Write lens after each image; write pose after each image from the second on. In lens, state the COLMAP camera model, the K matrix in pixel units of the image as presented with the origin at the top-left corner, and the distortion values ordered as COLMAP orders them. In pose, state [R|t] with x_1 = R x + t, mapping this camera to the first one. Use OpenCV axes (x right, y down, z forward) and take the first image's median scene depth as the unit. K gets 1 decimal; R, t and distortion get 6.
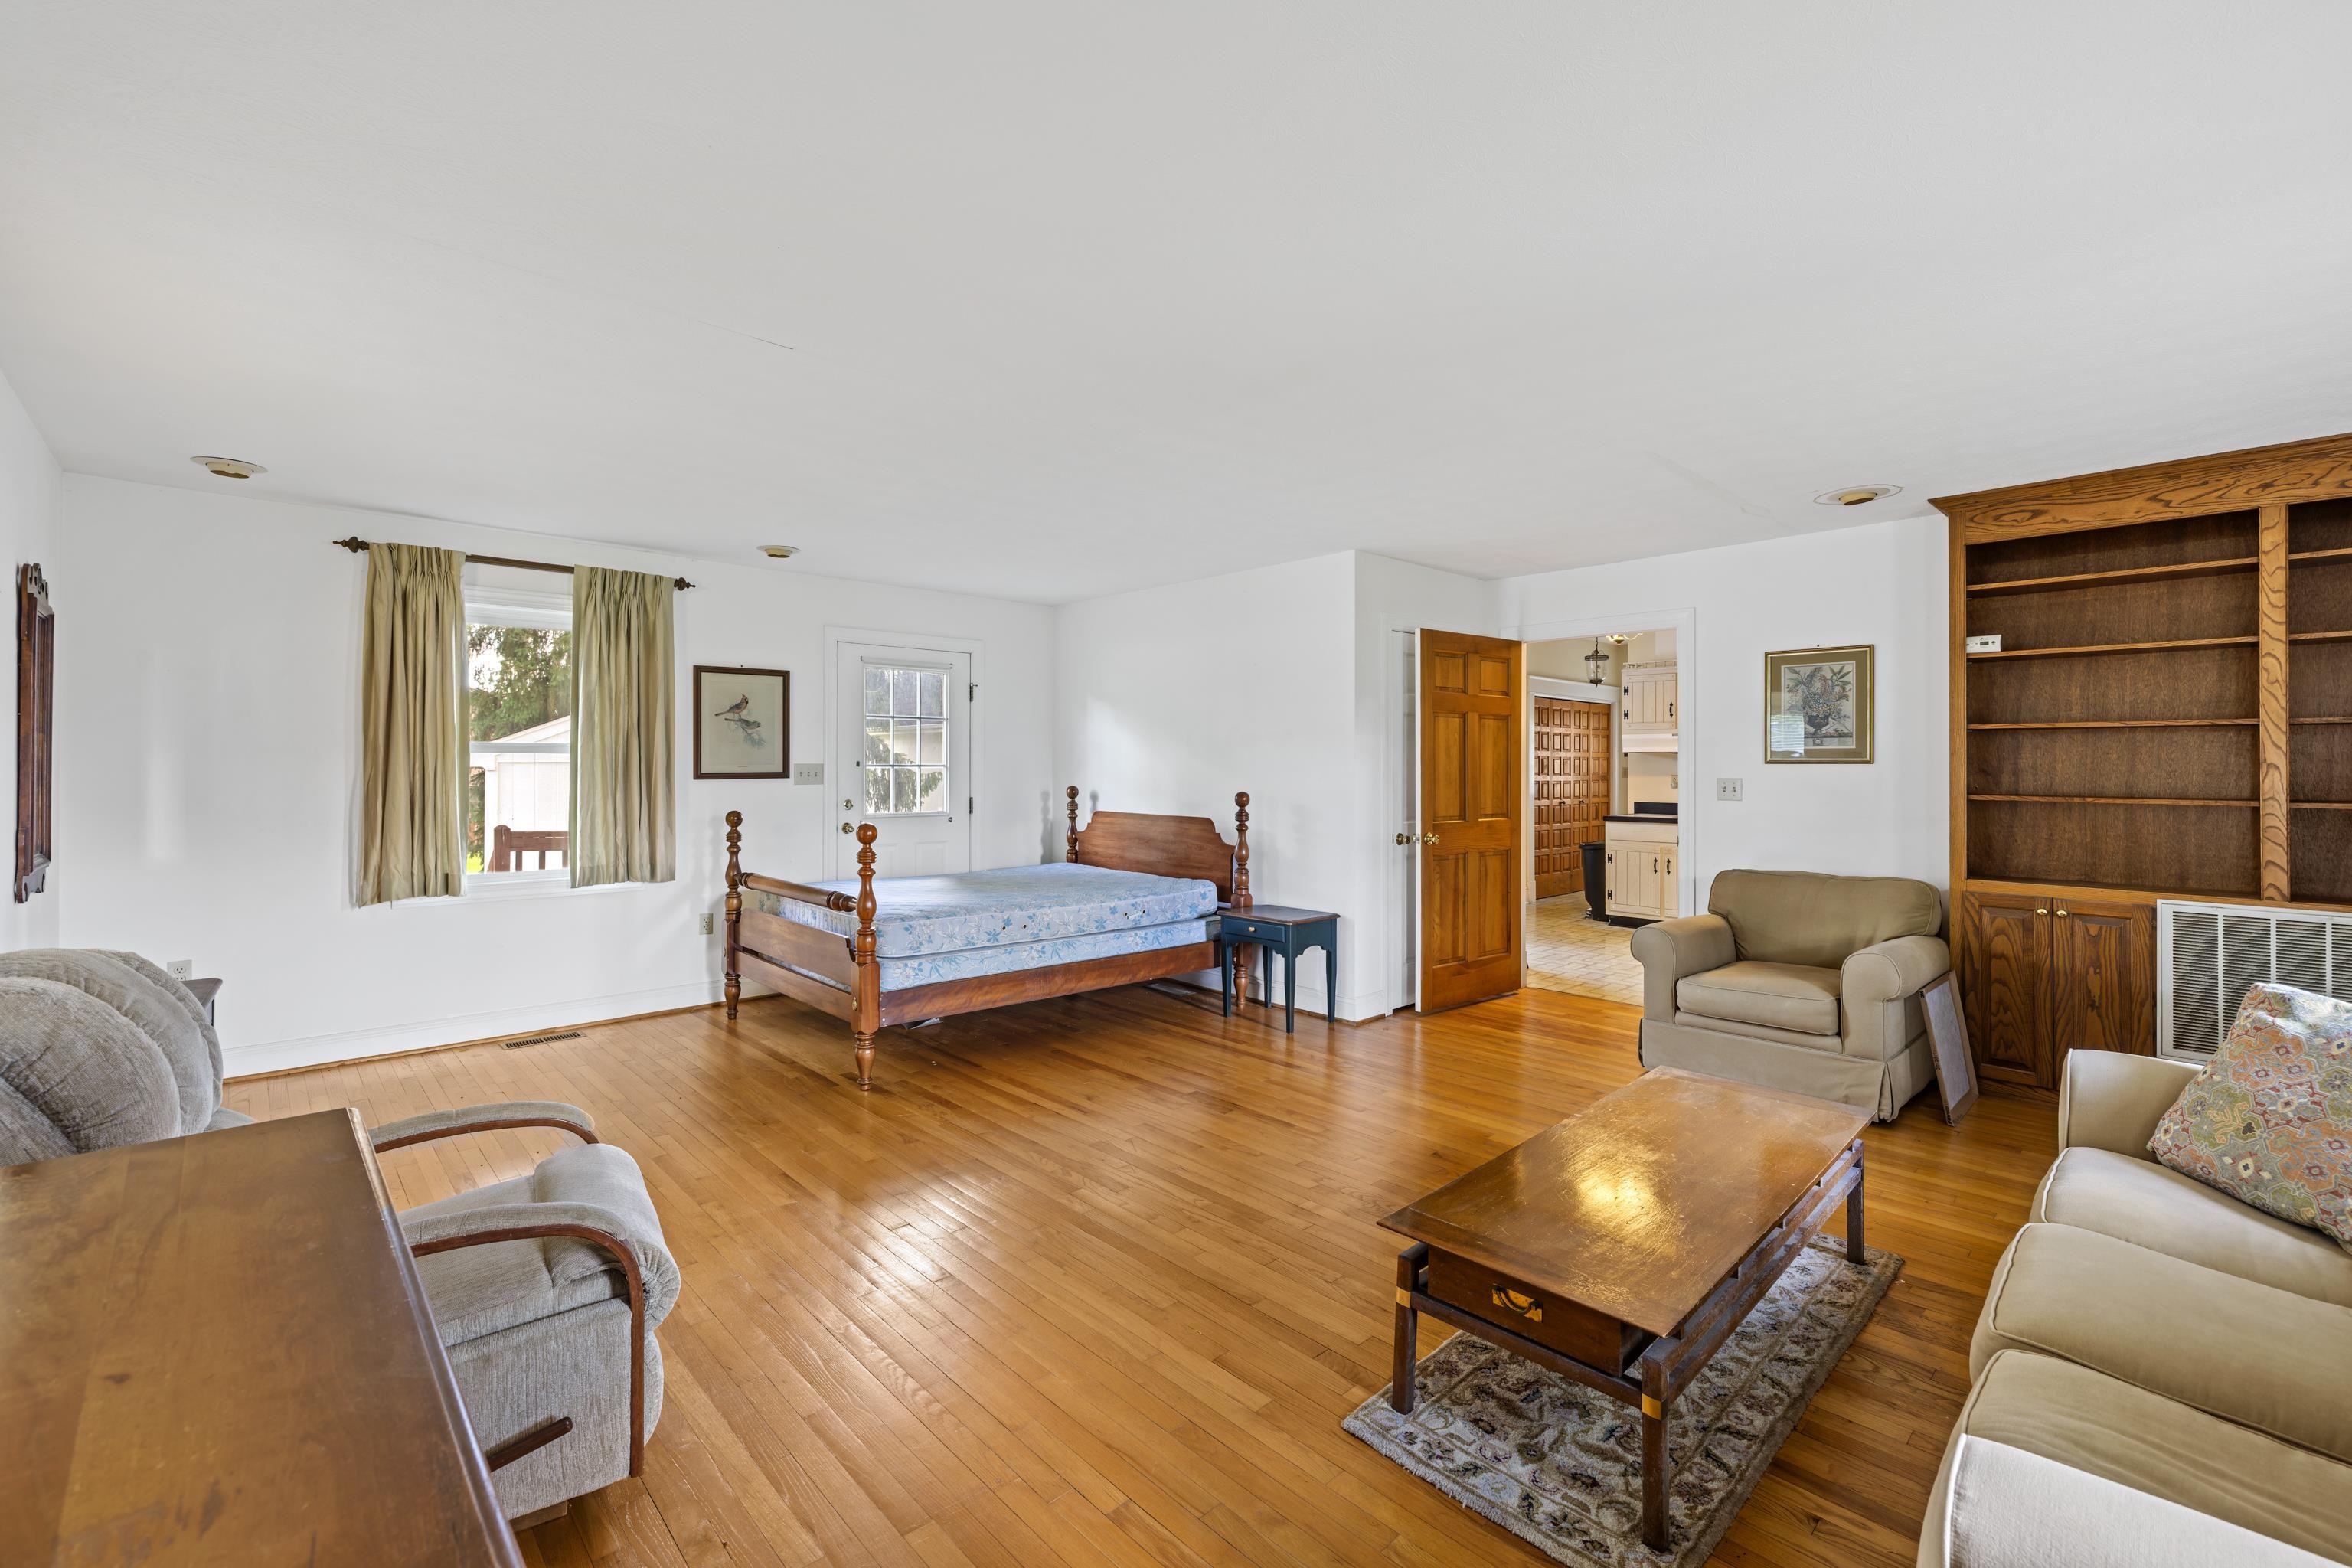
lens RADIAL K [[995.0, 0, 1179.0], [0, 995.0, 766.9], [0, 0, 1]] dist [-0.000754, -0.000043]
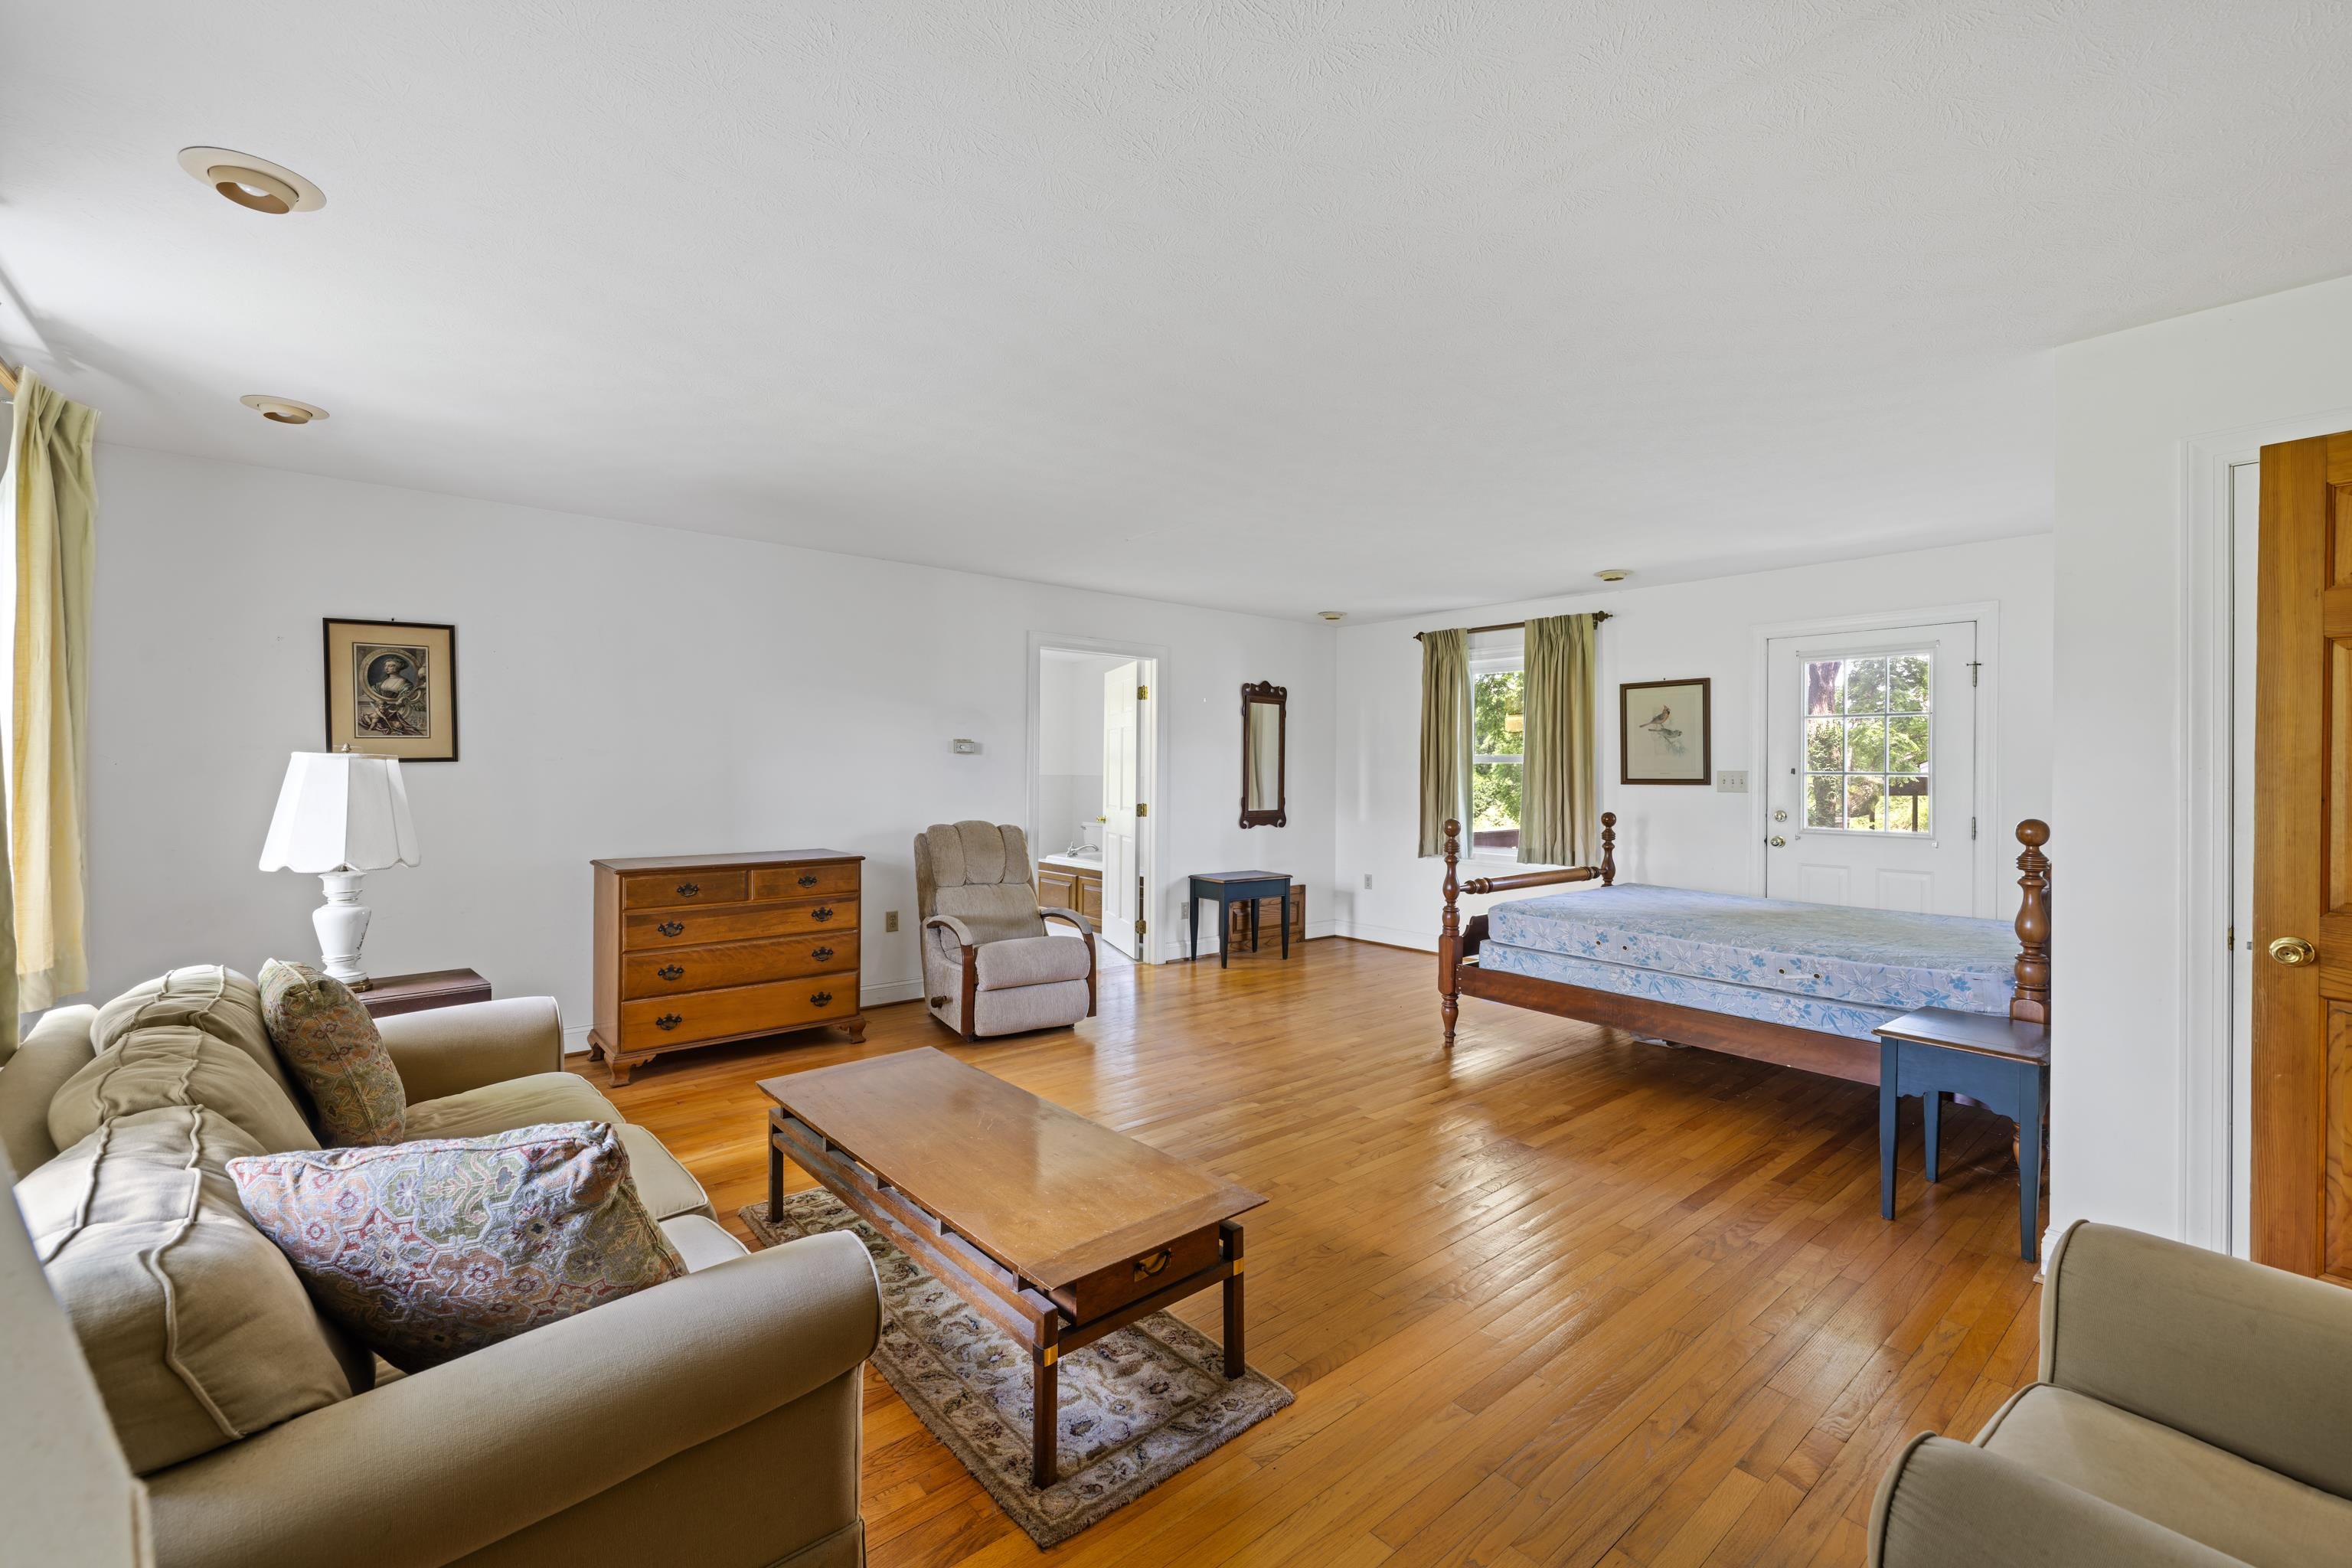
lens RADIAL K [[995.0, 0, 1179.0], [0, 995.0, 766.9], [0, 0, 1]] dist [-0.000754, -0.000043]
pose [[-0.044969, -0.003305, -0.998983, 0.718577], [-0.007258, 0.999969, -0.002982, -0.000253], [0.998962, 0.007116, -0.044992, 0.582218]]
